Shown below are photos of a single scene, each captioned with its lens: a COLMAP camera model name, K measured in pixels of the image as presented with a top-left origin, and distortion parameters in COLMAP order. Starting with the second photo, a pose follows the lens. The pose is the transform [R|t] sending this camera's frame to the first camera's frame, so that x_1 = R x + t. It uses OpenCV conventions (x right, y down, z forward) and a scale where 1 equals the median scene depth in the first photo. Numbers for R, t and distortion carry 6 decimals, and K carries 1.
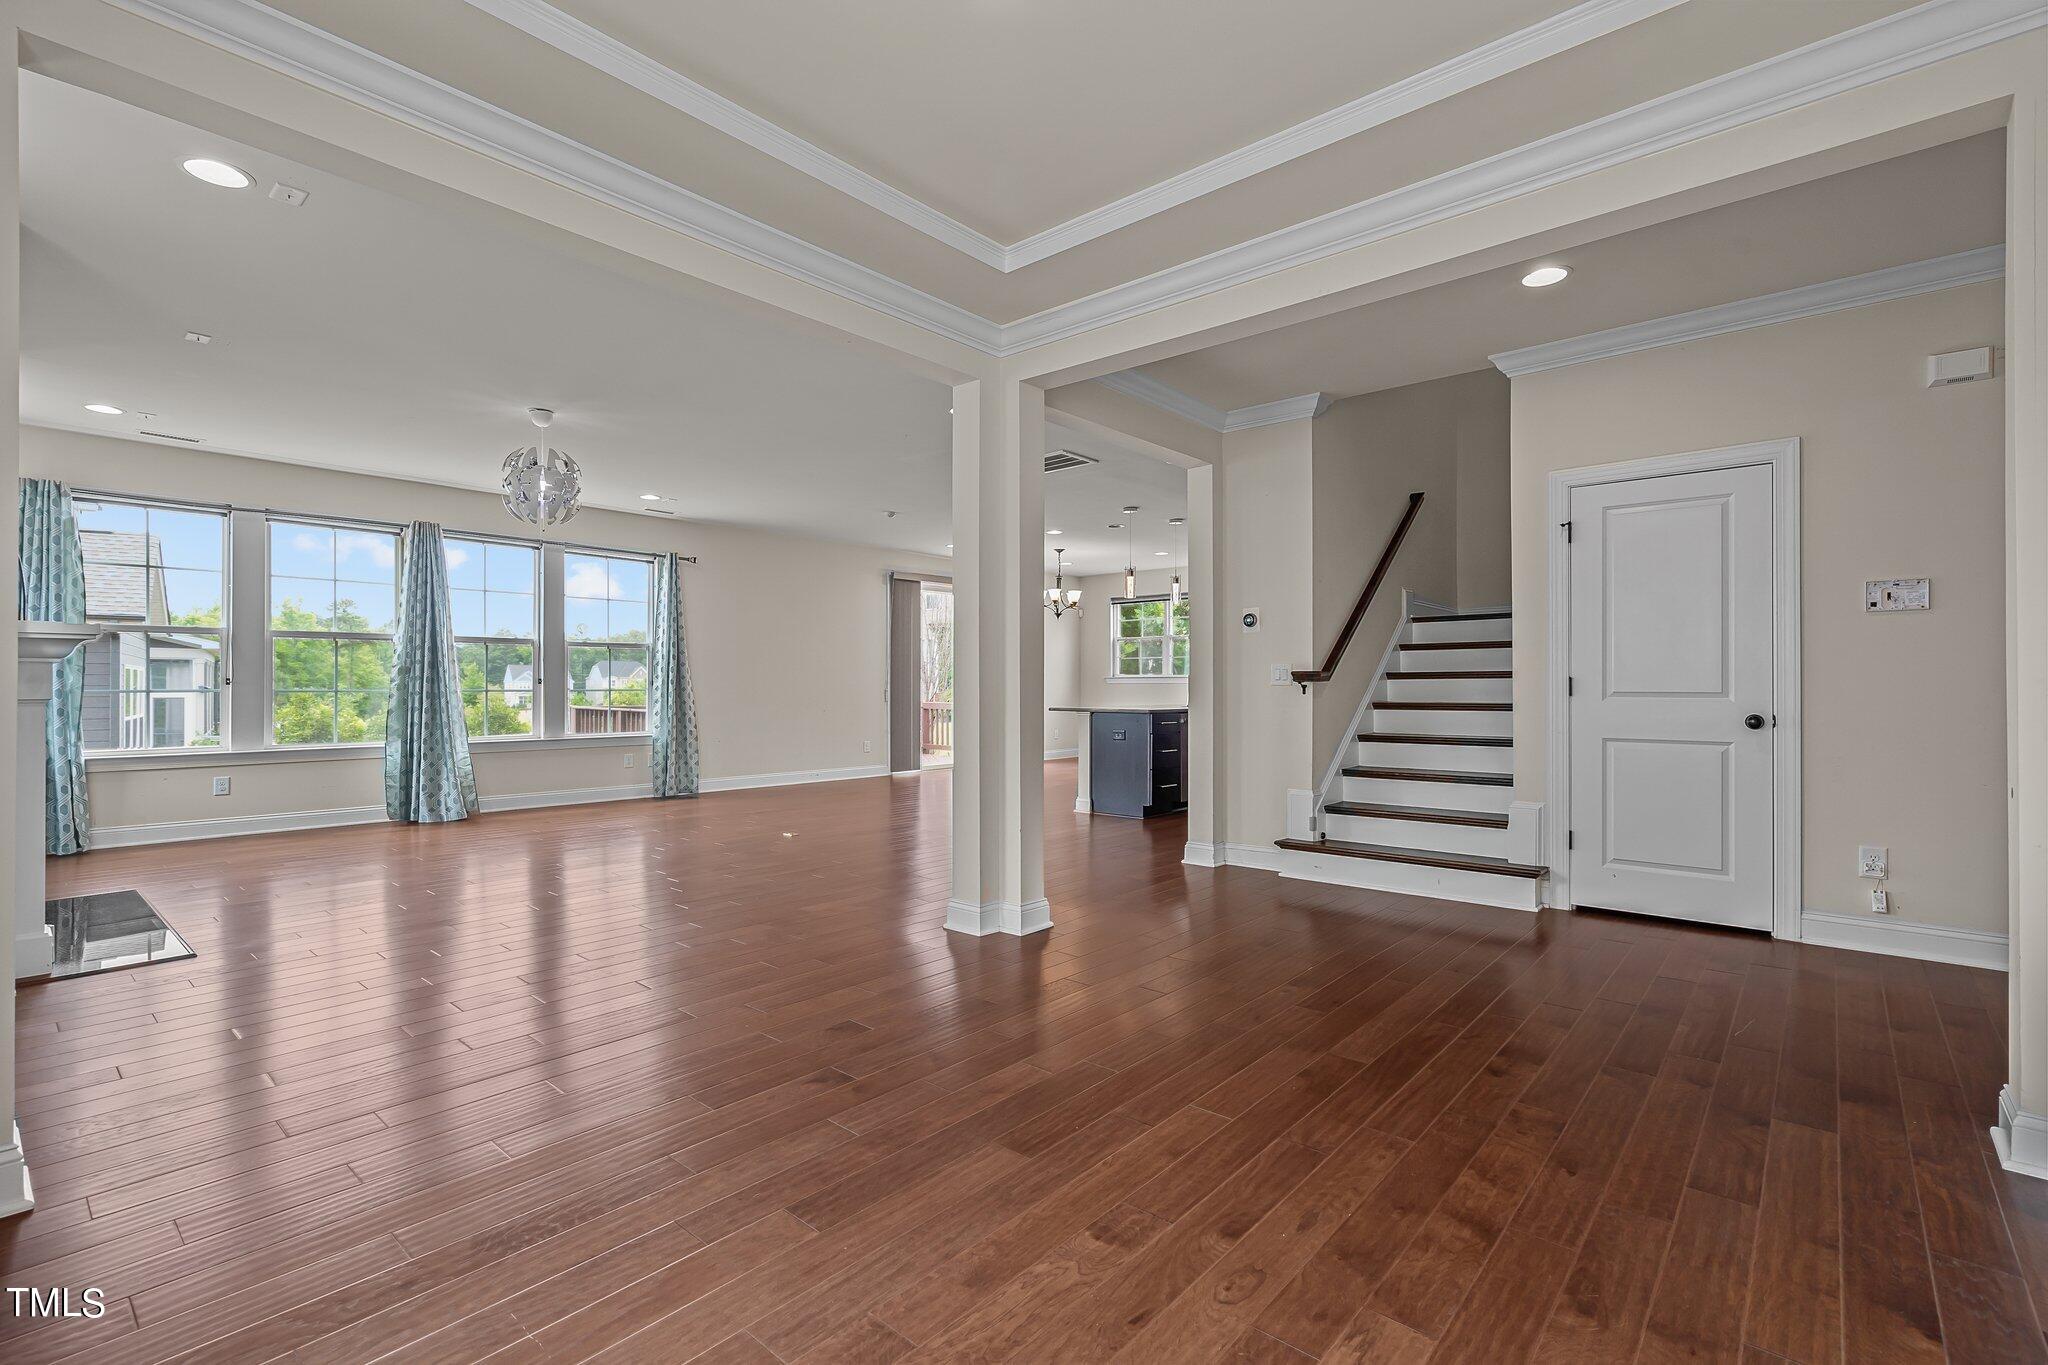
lens RADIAL K [[933.9, 0, 1027.1], [0, 933.9, 680.9], [0, 0, 1]] dist [-0.009438, 0.004640]
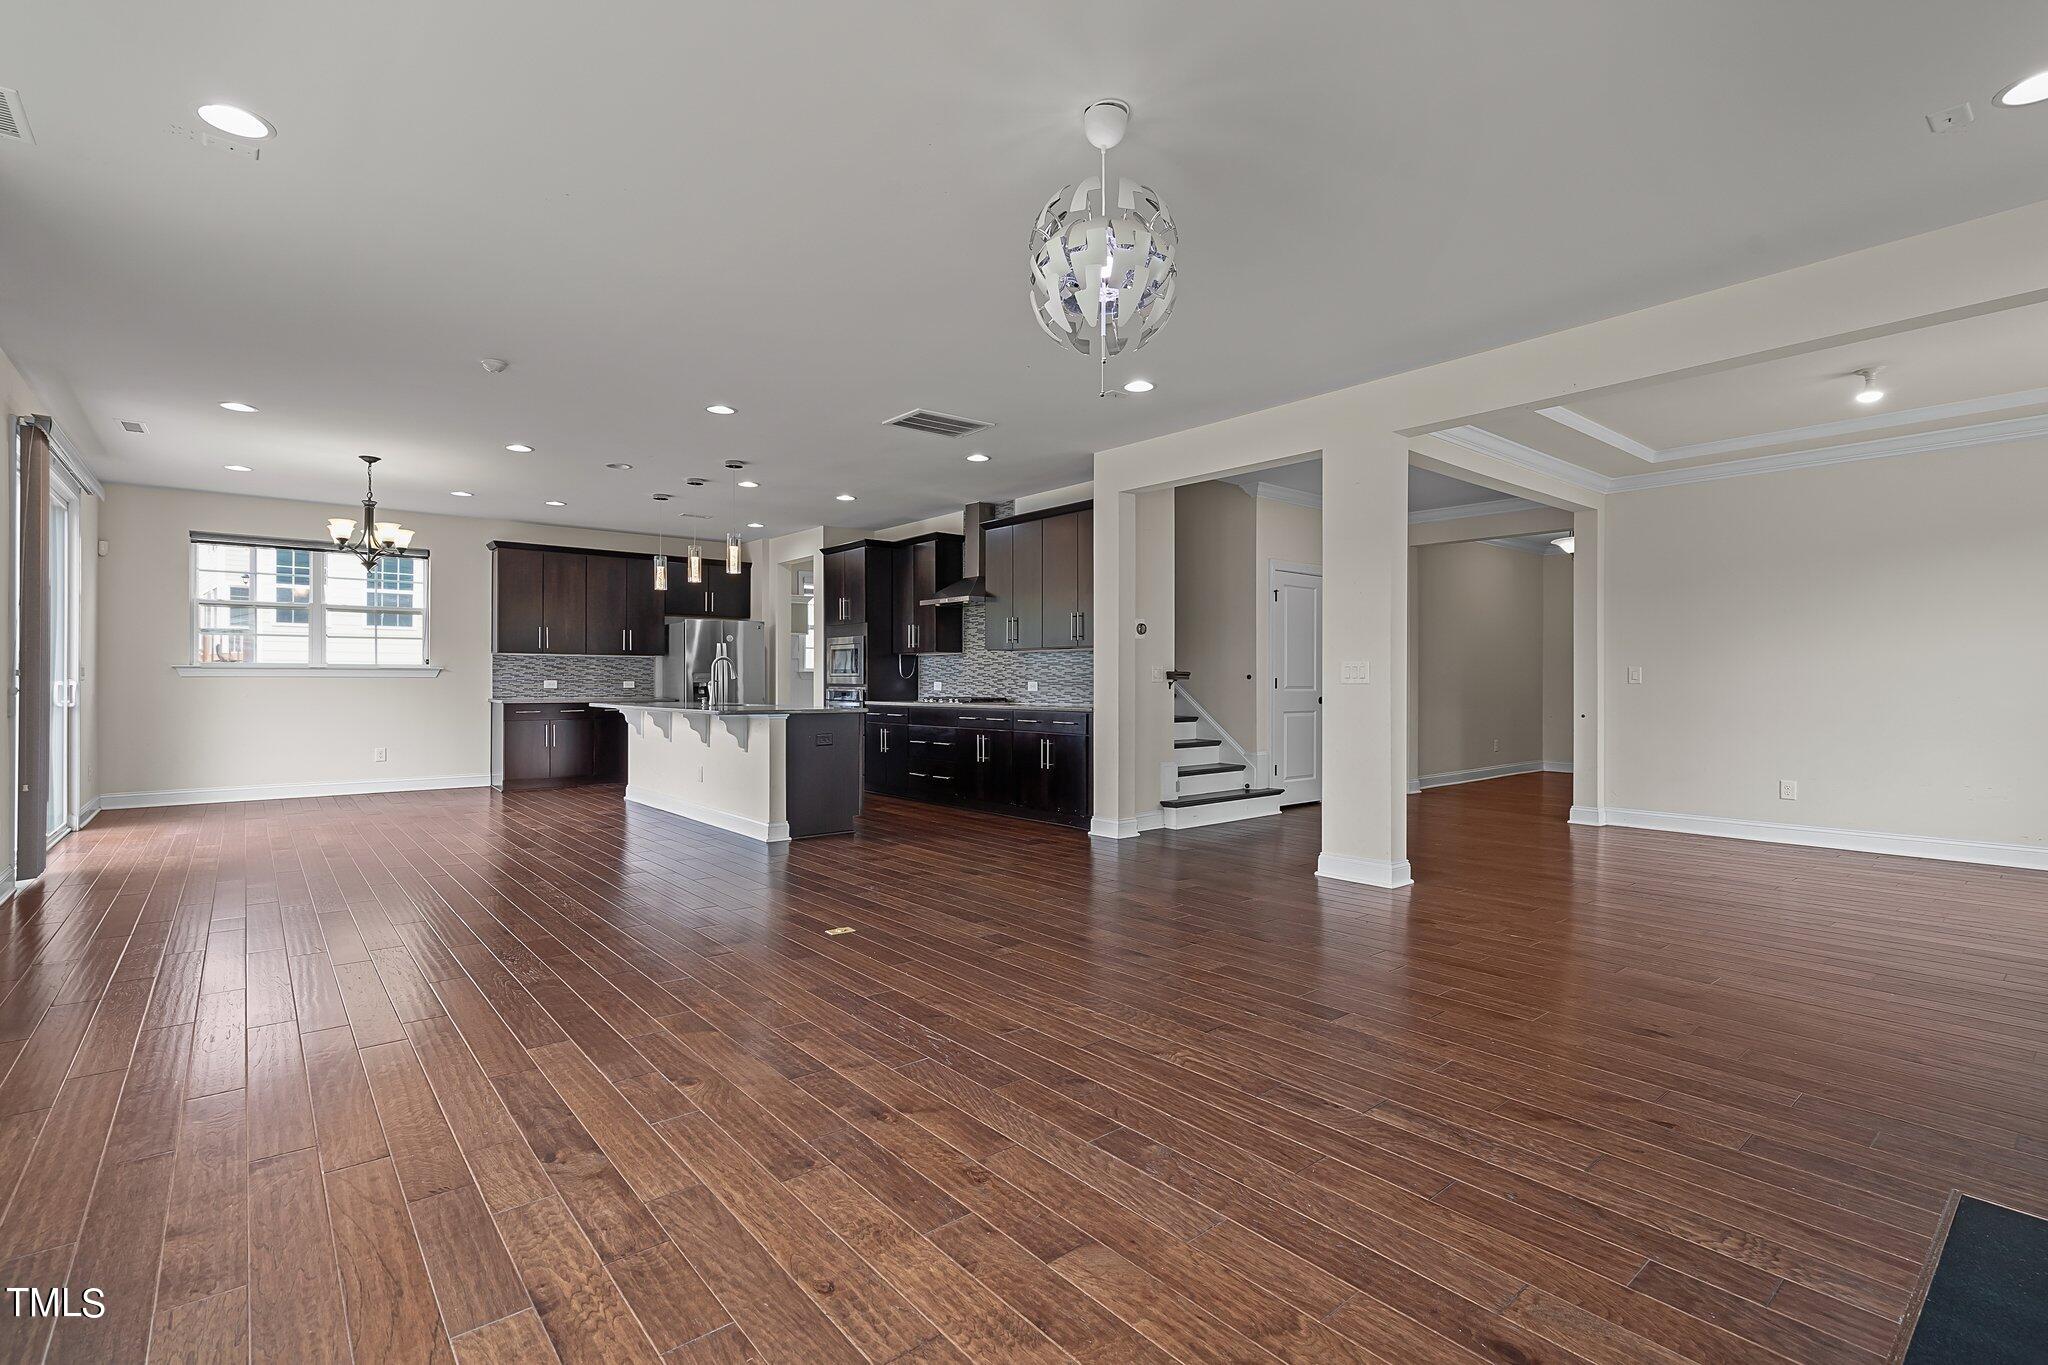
lens RADIAL K [[933.9, 0, 1012.8], [0, 933.9, 682.8], [0, 0, 1]] dist [-0.009438, 0.004640]
pose [[0.166938, -0.000965, 0.985967, -0.778491], [-0.004597, 0.999988, 0.001757, 0.003705], [-0.985957, -0.004825, 0.166932, 0.749127]]
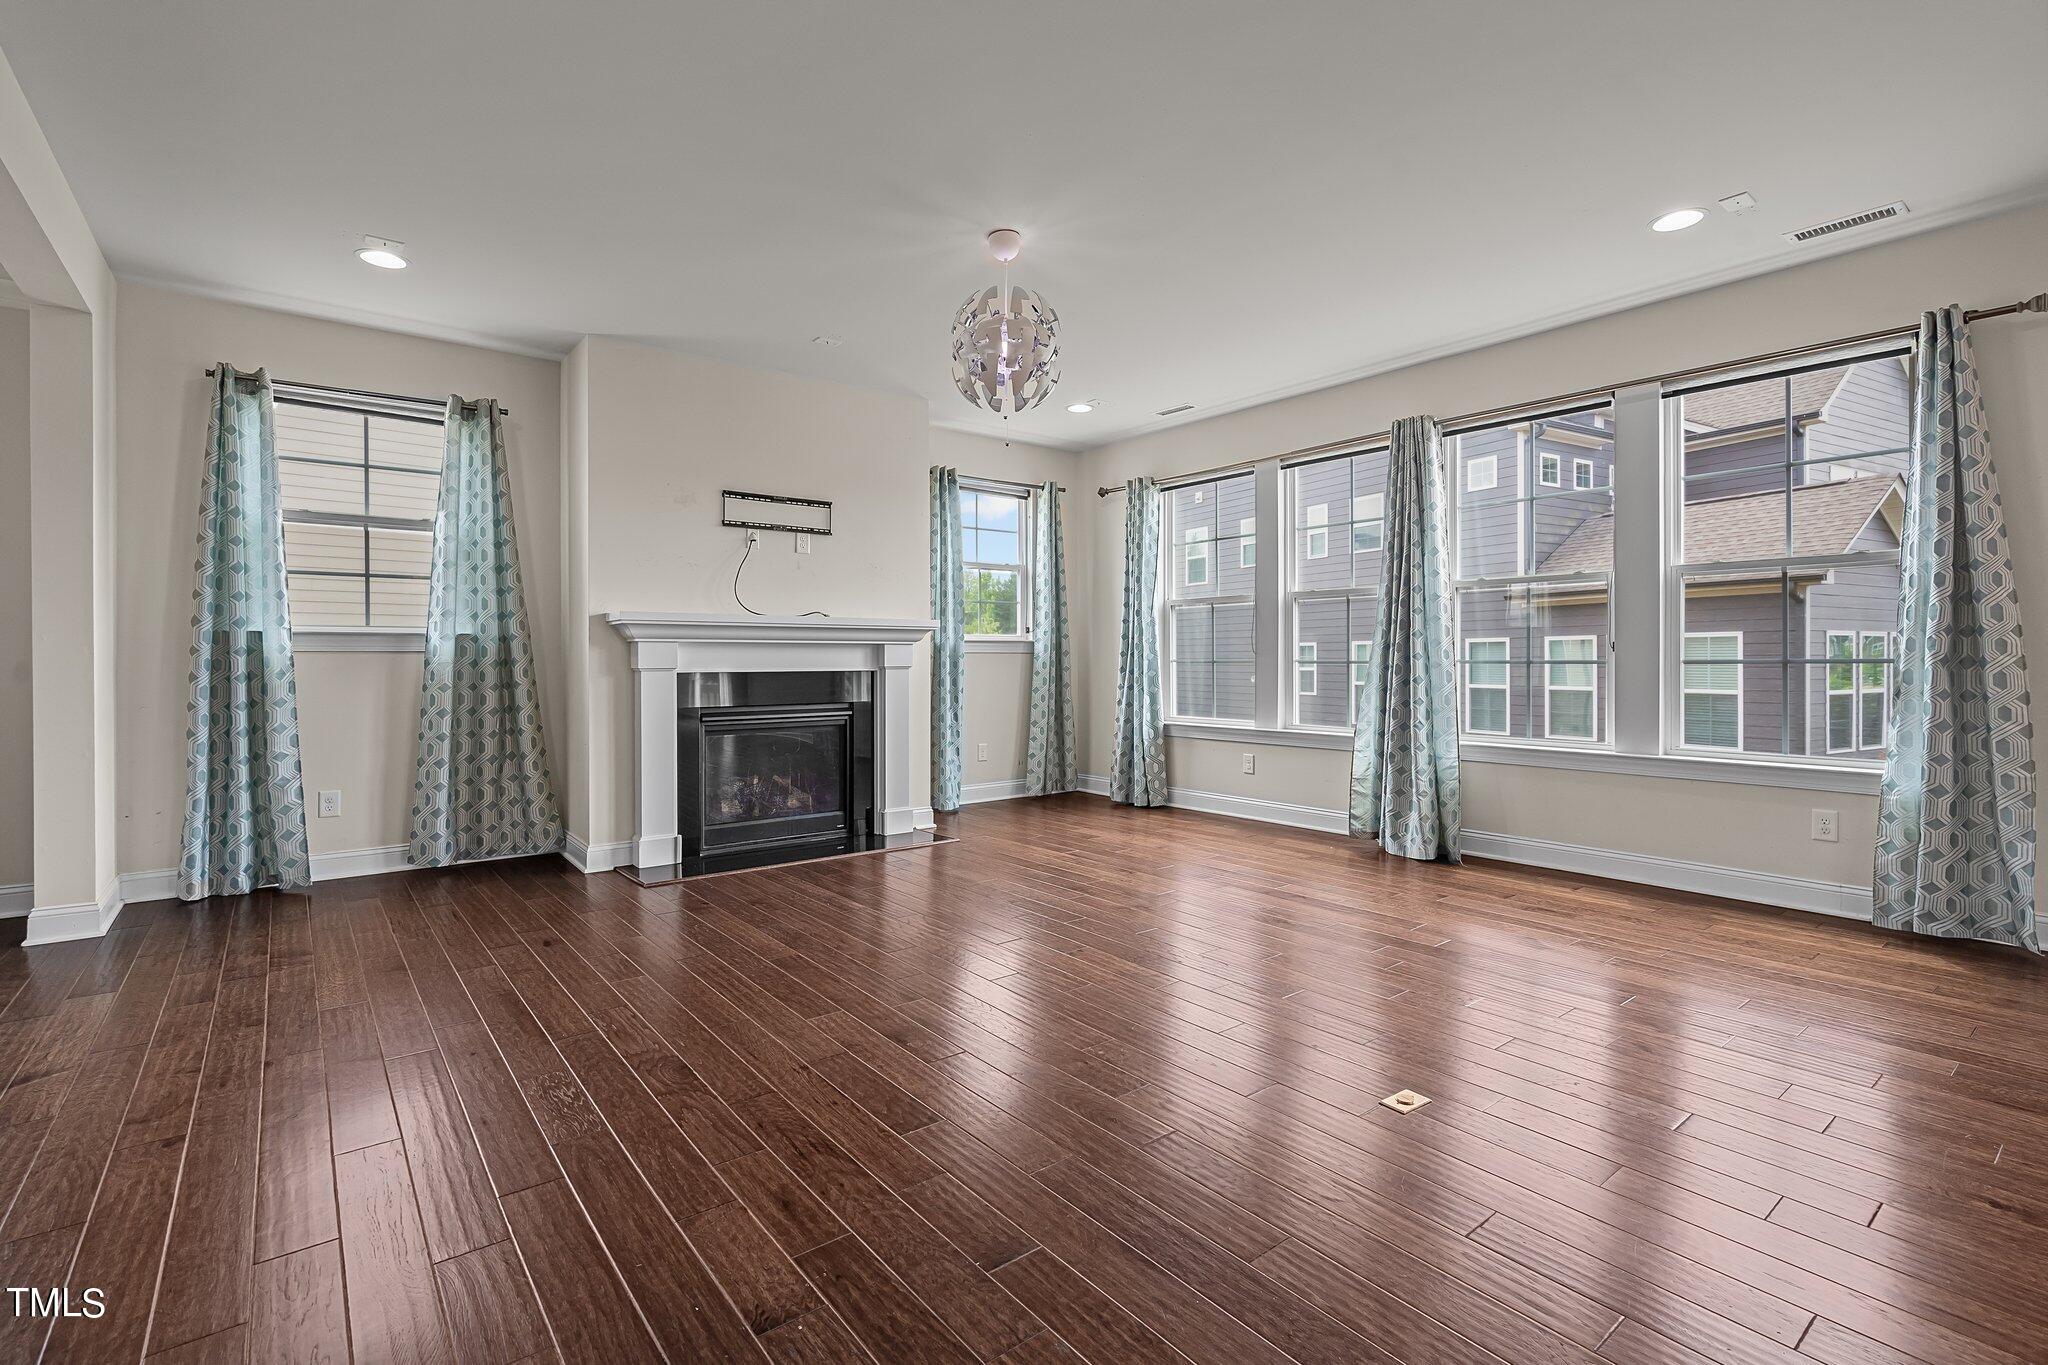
lens RADIAL K [[933.9, 0, 1013.1], [0, 933.9, 660.0], [0, 0, 1]] dist [-0.009438, 0.004640]
pose [[-0.190260, 0.000923, -0.981733, 0.090726], [0.005213, 0.999986, -0.000071, 0.006974], [0.981720, -0.005131, -0.190262, 0.873184]]
